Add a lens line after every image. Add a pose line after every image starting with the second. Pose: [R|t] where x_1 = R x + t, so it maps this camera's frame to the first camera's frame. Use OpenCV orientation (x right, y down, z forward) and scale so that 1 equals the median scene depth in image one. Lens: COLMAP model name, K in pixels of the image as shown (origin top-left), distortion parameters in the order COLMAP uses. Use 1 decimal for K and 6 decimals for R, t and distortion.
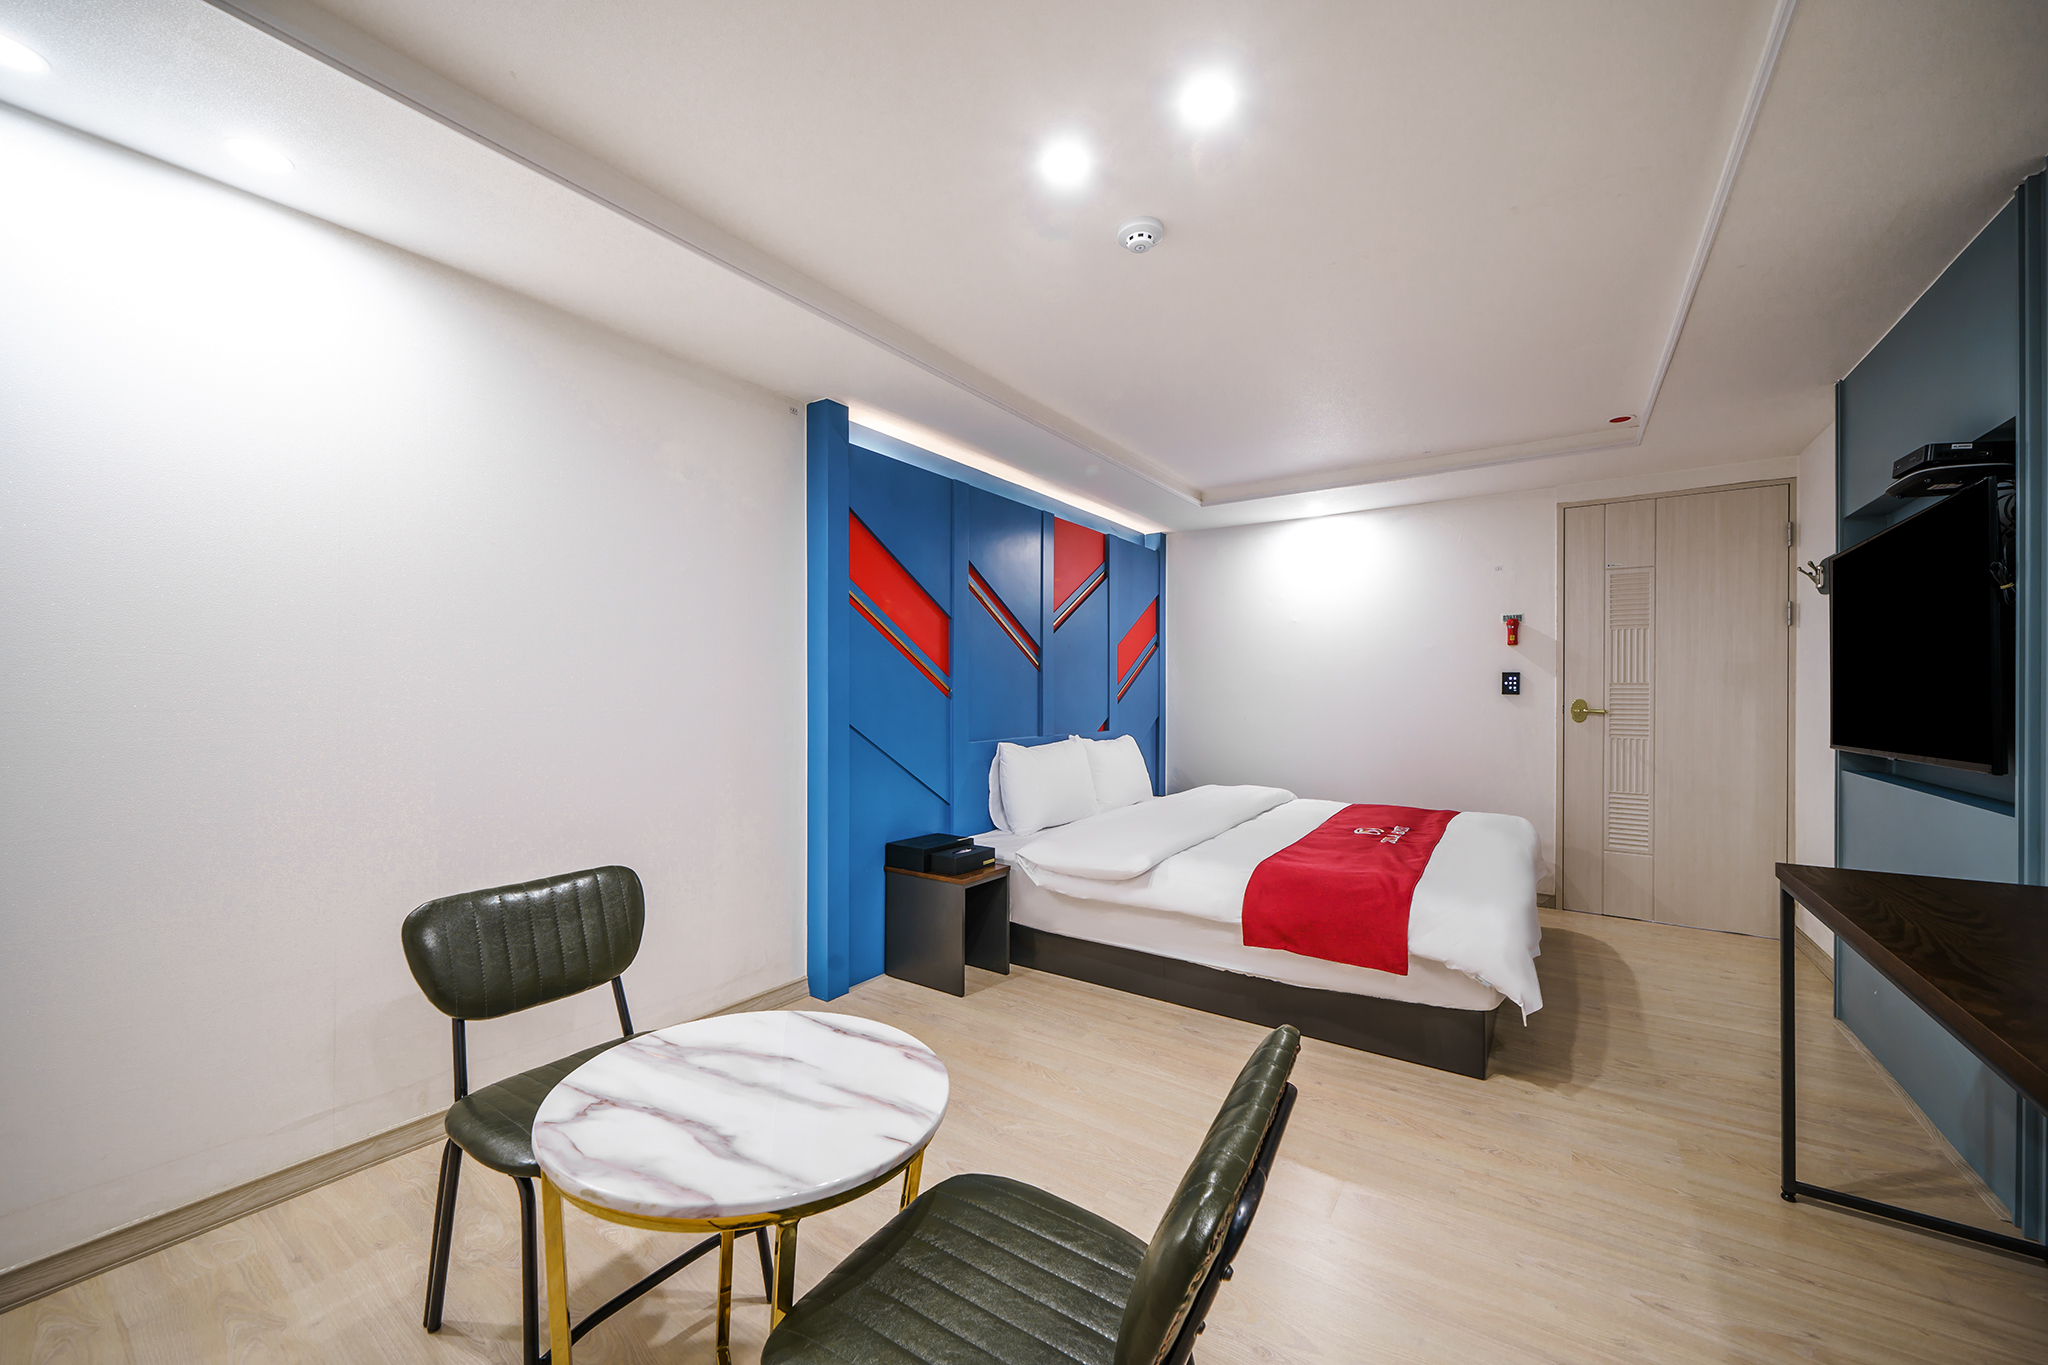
lens RADIAL K [[772.5, 0, 1021.7], [0, 772.5, 690.5], [0, 0, 1]] dist [0.000014, -0.000003]
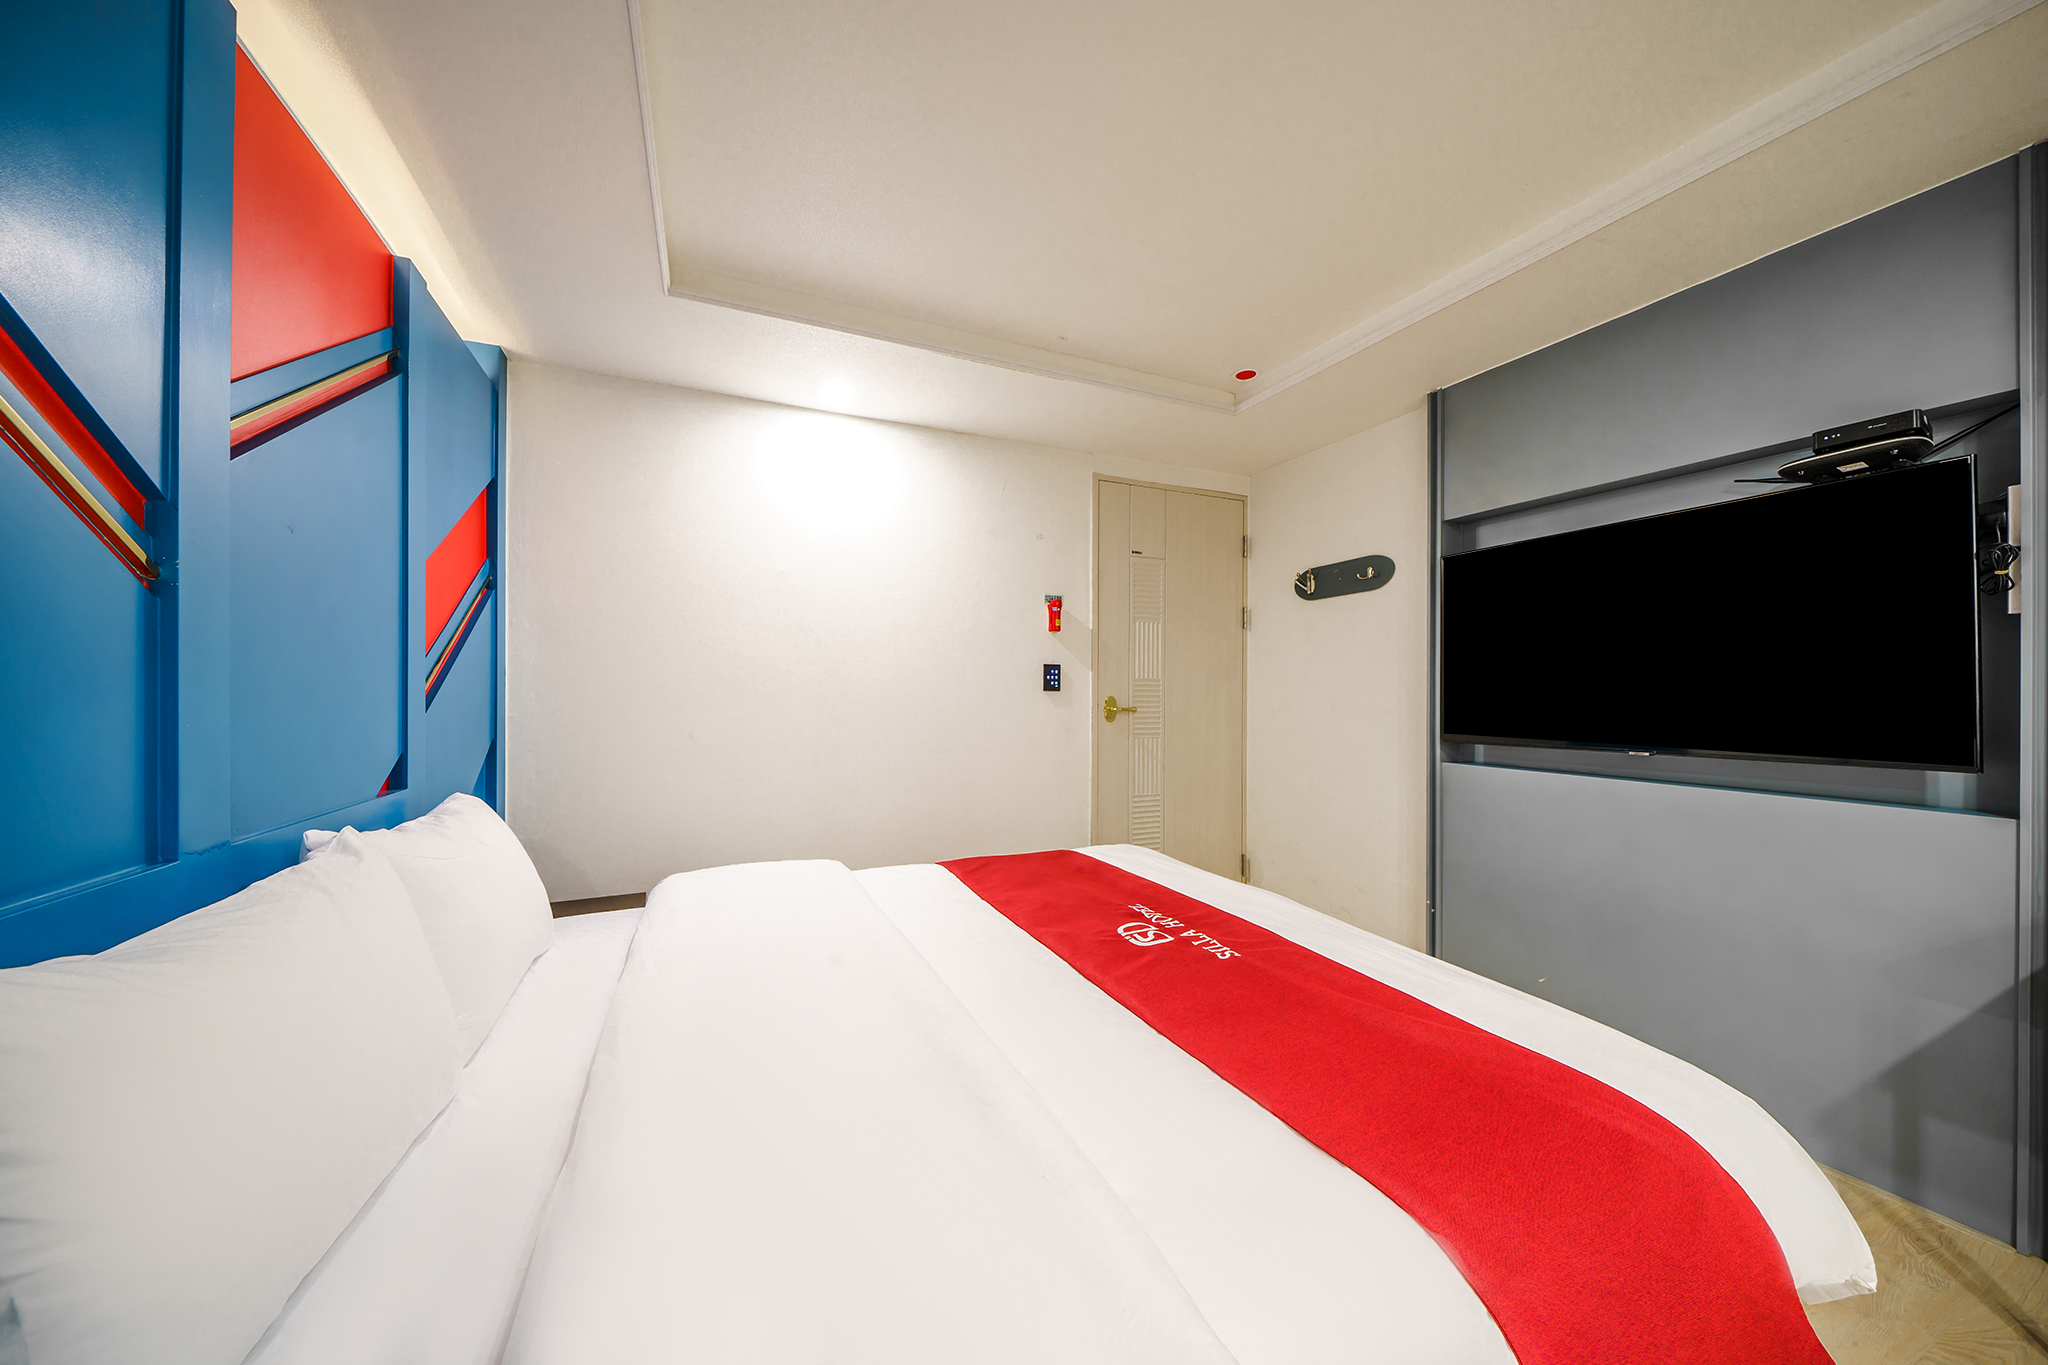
lens RADIAL K [[689.2, 0, 1014.9], [0, 689.2, 690.4], [0, 0, 1]] dist [0.000266, 0.000127]
pose [[0.514890, -0.000157, 0.857256, -0.022228], [-0.001303, 0.999999, 0.000966, 0.003866], [-0.857255, -0.001615, 0.514889, 0.658148]]
